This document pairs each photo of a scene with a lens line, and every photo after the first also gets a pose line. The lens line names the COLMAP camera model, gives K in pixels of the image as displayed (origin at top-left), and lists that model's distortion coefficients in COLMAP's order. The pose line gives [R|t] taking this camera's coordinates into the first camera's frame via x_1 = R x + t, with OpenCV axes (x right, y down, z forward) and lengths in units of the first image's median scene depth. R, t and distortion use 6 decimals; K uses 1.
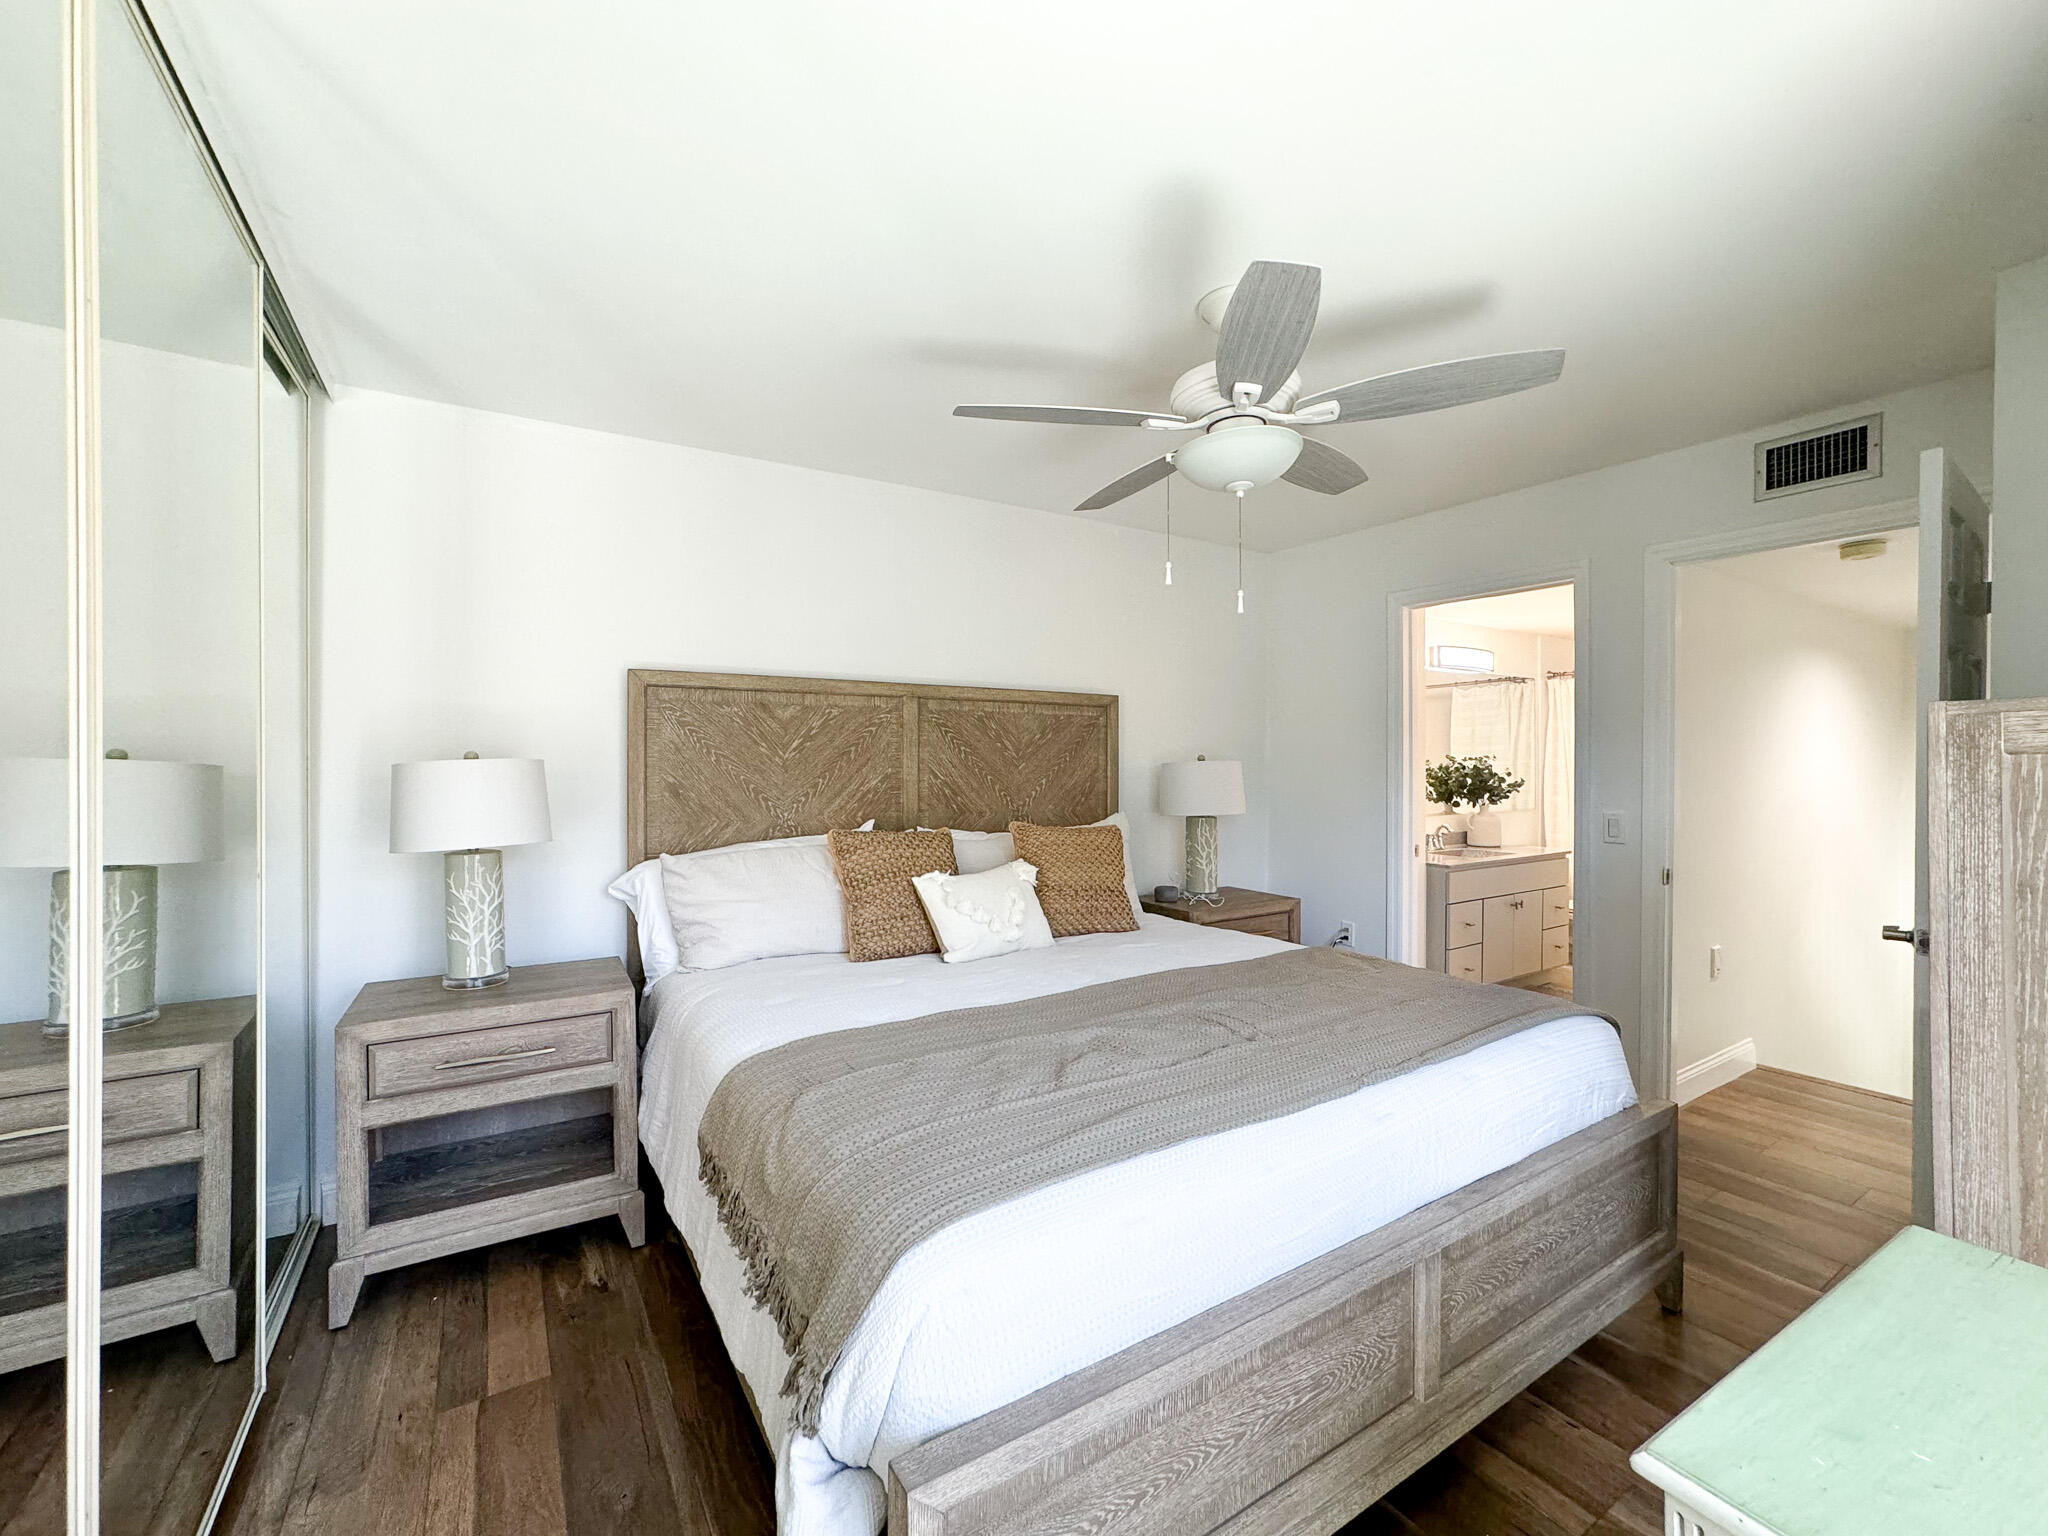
lens RADIAL K [[828.2, 0, 1023.0], [0, 828.2, 777.8], [0, 0, 1]] dist [-0.001364, -0.000413]
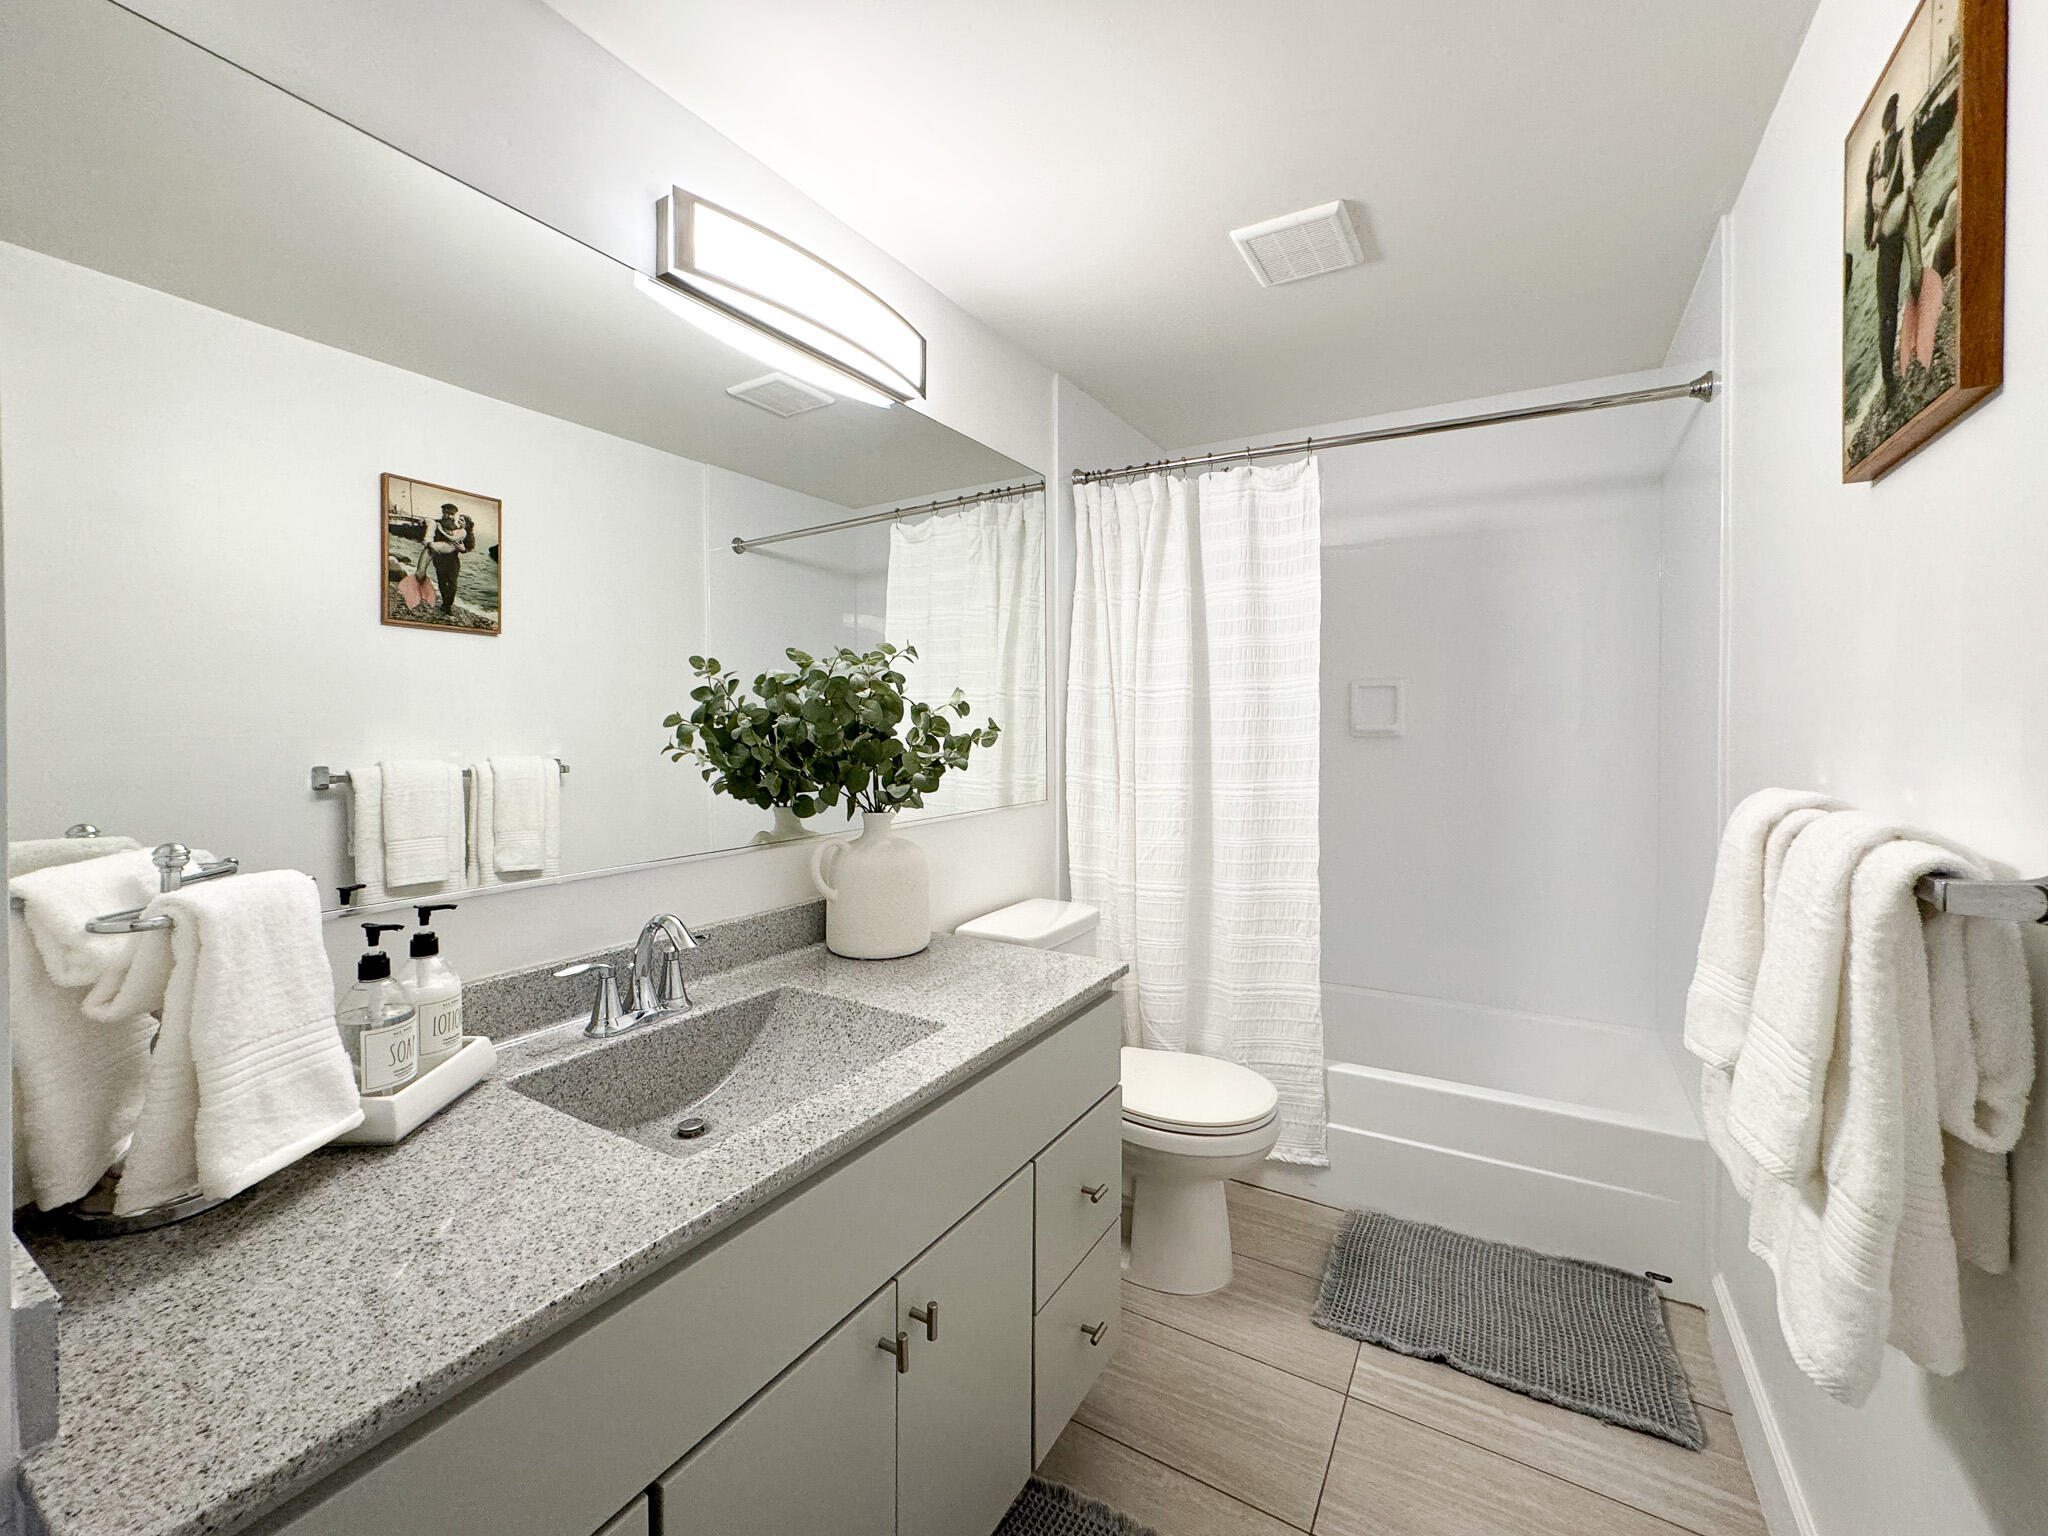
lens RADIAL K [[828.2, 0, 1023.0], [0, 828.2, 777.8], [0, 0, 1]] dist [-0.001364, -0.000413]
pose [[0.890705, -0.029847, 0.453600, 0.464654], [0.011182, 0.998979, 0.043775, 0.008895], [-0.454444, -0.033918, 0.890129, 0.706885]]
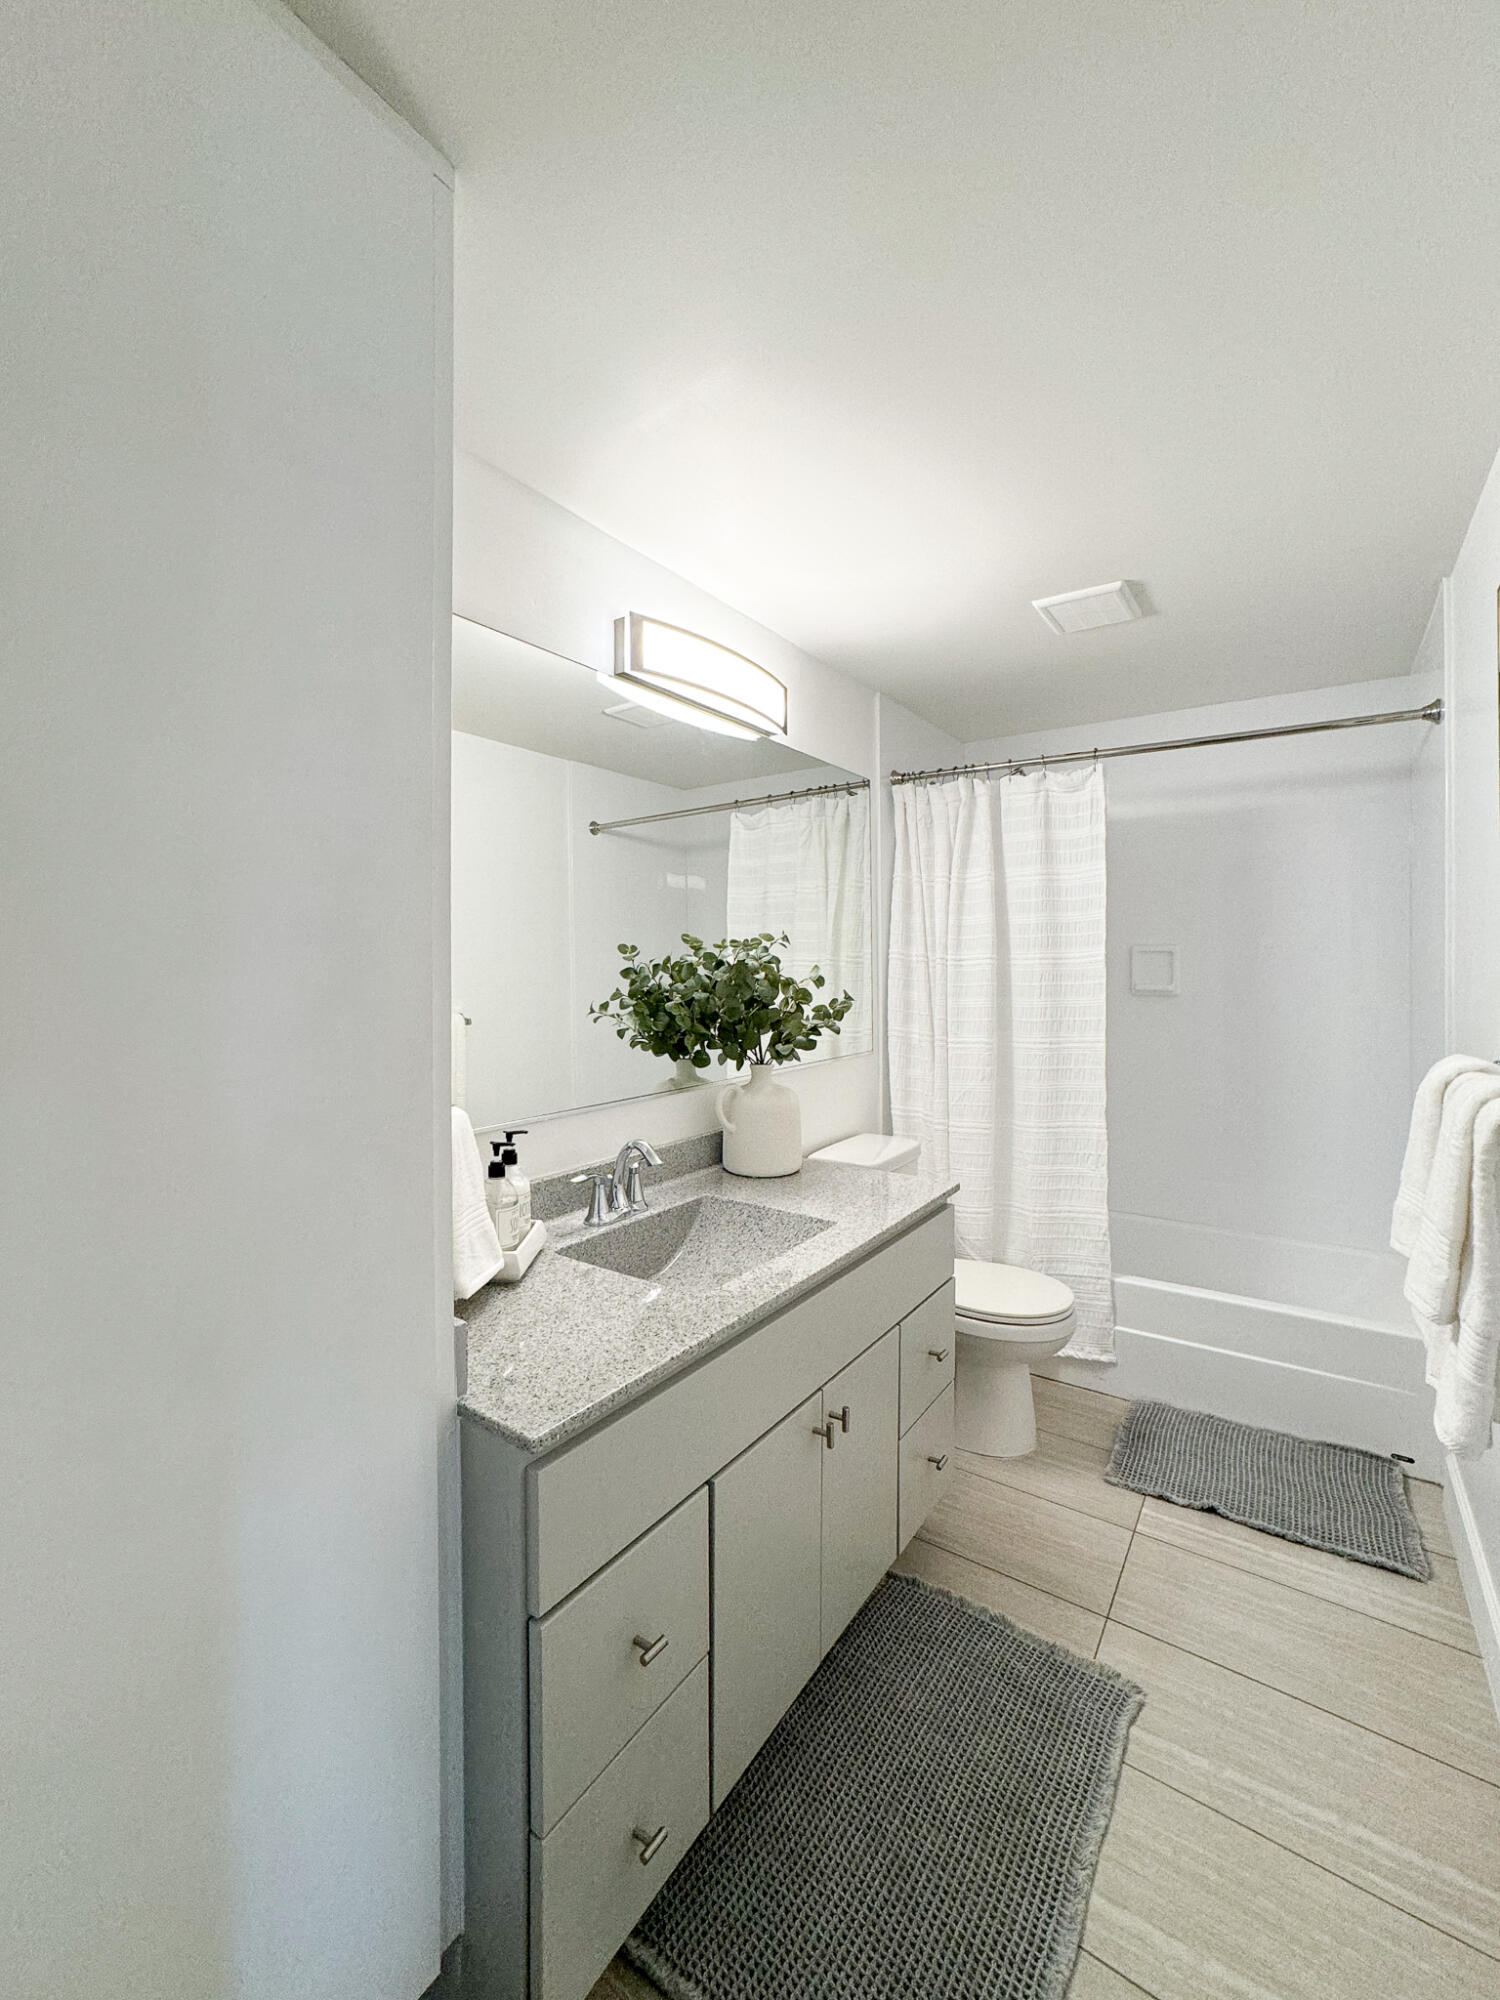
lens RADIAL K [[825.0, 0, 750.0], [0, 825.0, 1000.0], [0, 0, 1]] dist [0.002325, 0.000610]
pose [[0.913618, -0.019722, 0.406096, 0.393495], [0.010701, 0.999643, 0.024473, -0.005514], [-0.406434, -0.018013, 0.913503, 0.647177]]
